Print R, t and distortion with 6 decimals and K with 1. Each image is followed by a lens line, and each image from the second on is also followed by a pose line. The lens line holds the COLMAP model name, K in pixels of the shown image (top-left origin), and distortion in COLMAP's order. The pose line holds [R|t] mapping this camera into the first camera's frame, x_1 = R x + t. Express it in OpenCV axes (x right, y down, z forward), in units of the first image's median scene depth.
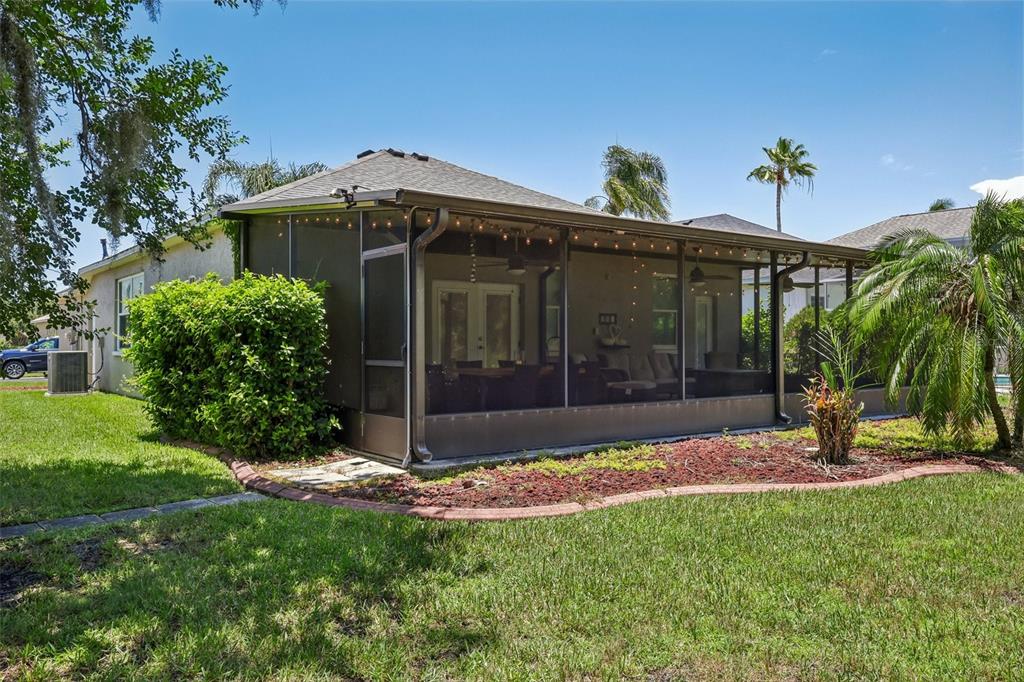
lens RADIAL K [[786.6, 0, 512.0], [0, 786.6, 341.0], [0, 0, 1]] dist [0.015255, 0.004914]
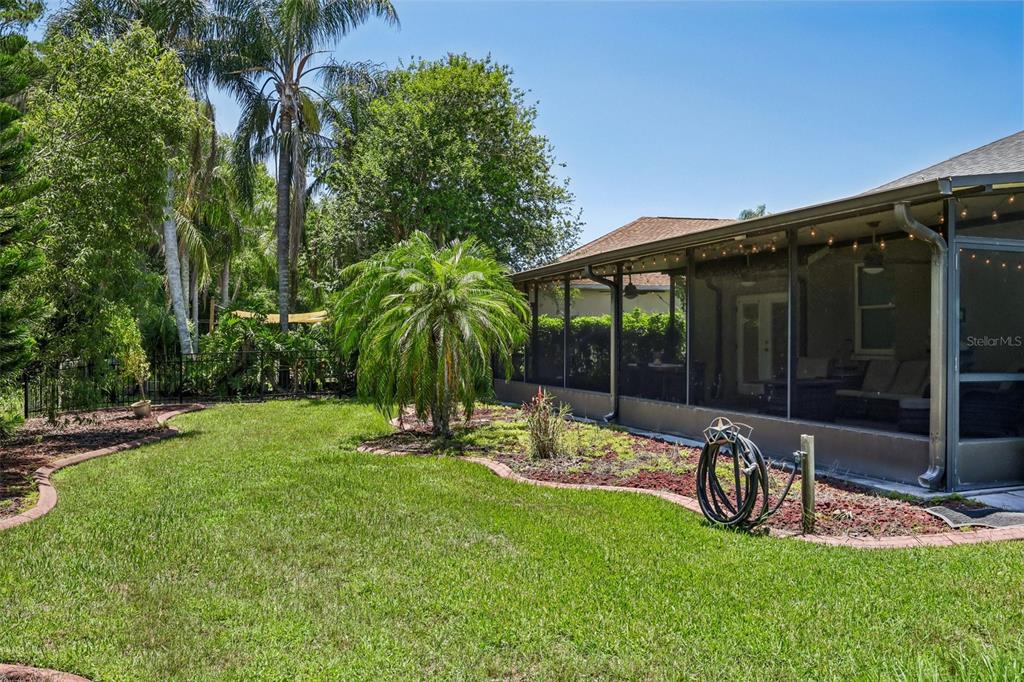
lens RADIAL K [[786.6, 0, 512.0], [0, 786.6, 341.0], [0, 0, 1]] dist [0.015255, 0.004914]
pose [[-0.278762, -0.002020, -0.960358, 1.028387], [-0.002417, 0.999996, -0.001402, -0.006867], [0.960357, 0.001931, -0.278766, 0.895126]]
